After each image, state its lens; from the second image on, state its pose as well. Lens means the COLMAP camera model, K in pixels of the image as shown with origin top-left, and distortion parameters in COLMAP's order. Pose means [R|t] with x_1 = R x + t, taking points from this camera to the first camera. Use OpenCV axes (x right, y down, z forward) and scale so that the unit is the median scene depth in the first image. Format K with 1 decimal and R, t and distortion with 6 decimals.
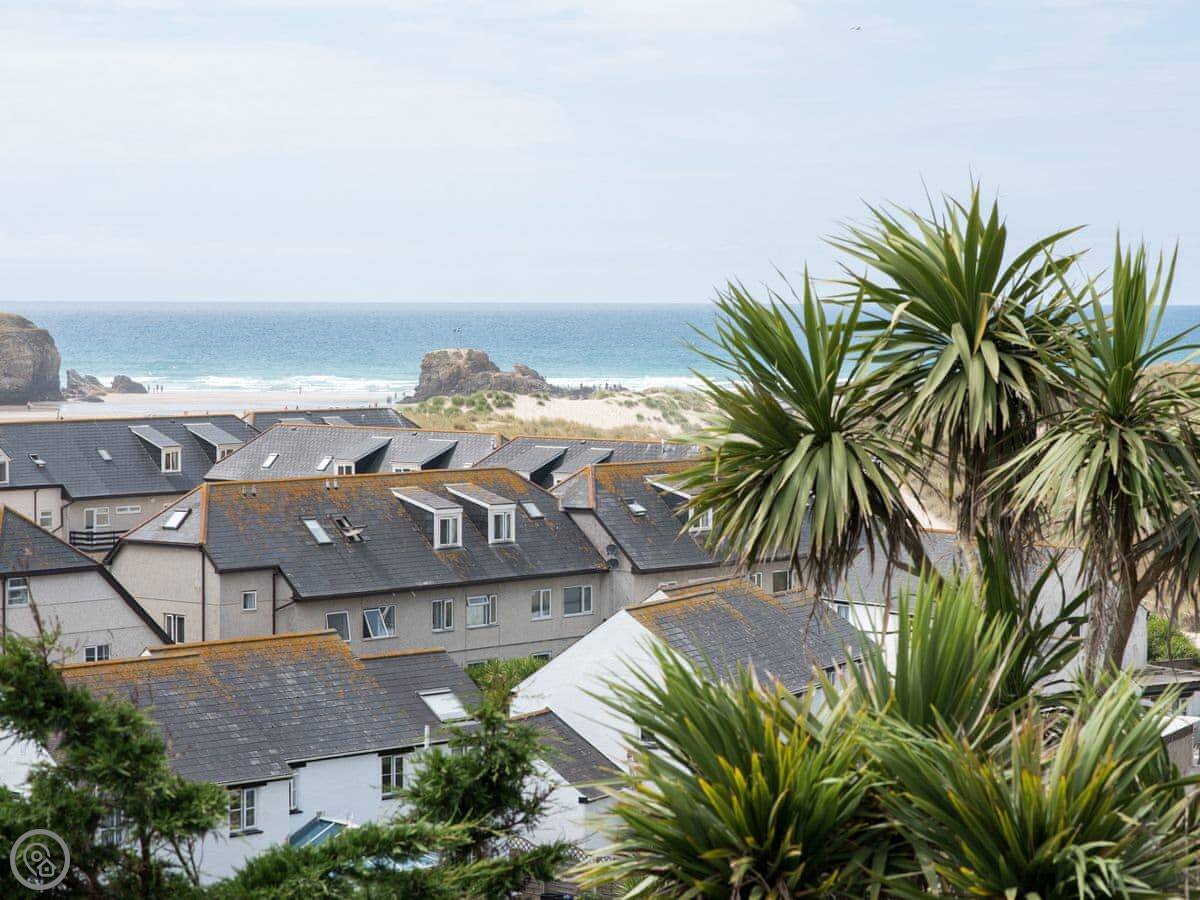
lens RADIAL K [[2303.7, 0, 600.0], [0, 2303.7, 450.0], [0, 0, 1]] dist [-0.025347, 0.074294]
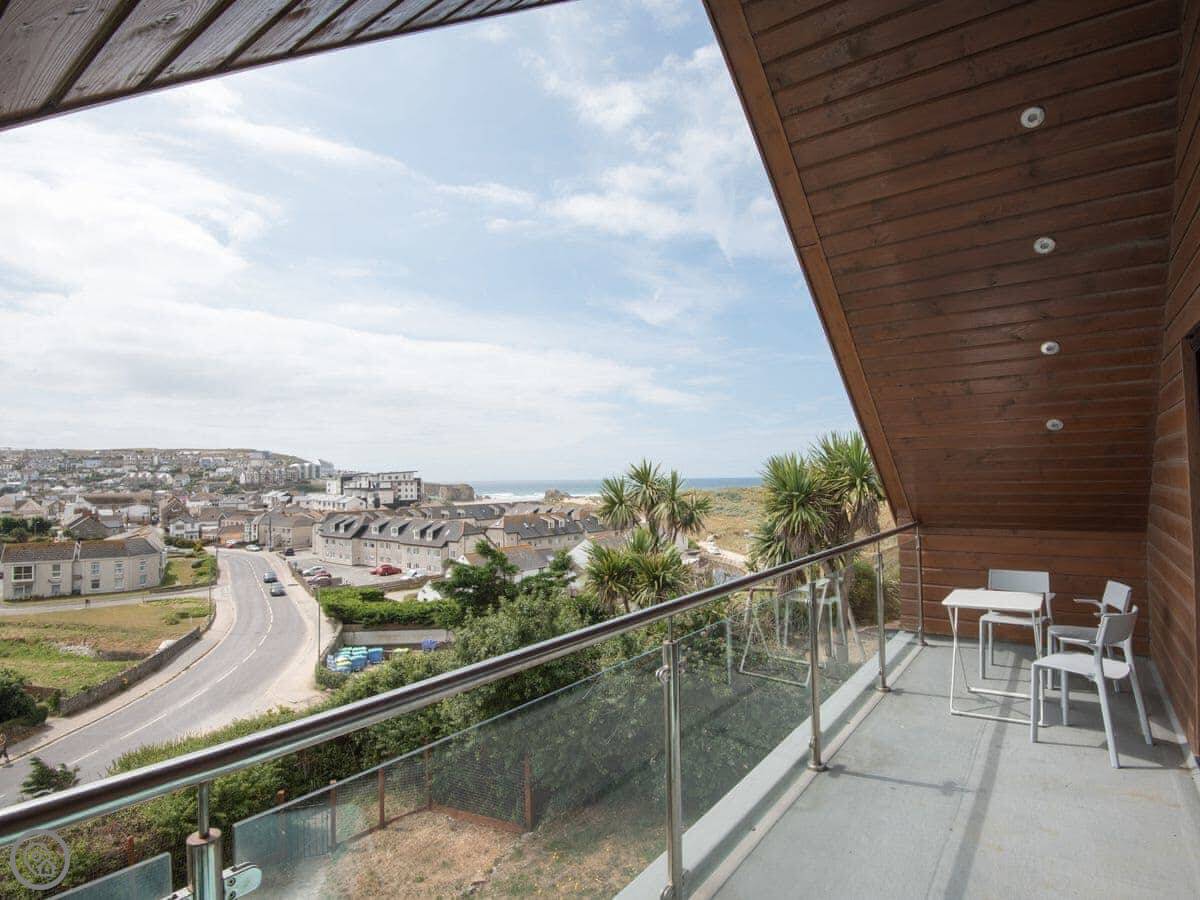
lens RADIAL K [[843.9, 0, 600.0], [0, 843.9, 450.0], [0, 0, 1]] dist [-0.001218, 0.000113]
pose [[0.999327, -0.016477, 0.032780, -0.017102], [0.019133, 0.996412, -0.082445, 0.027387], [-0.031304, 0.083017, 0.996056, -0.920952]]
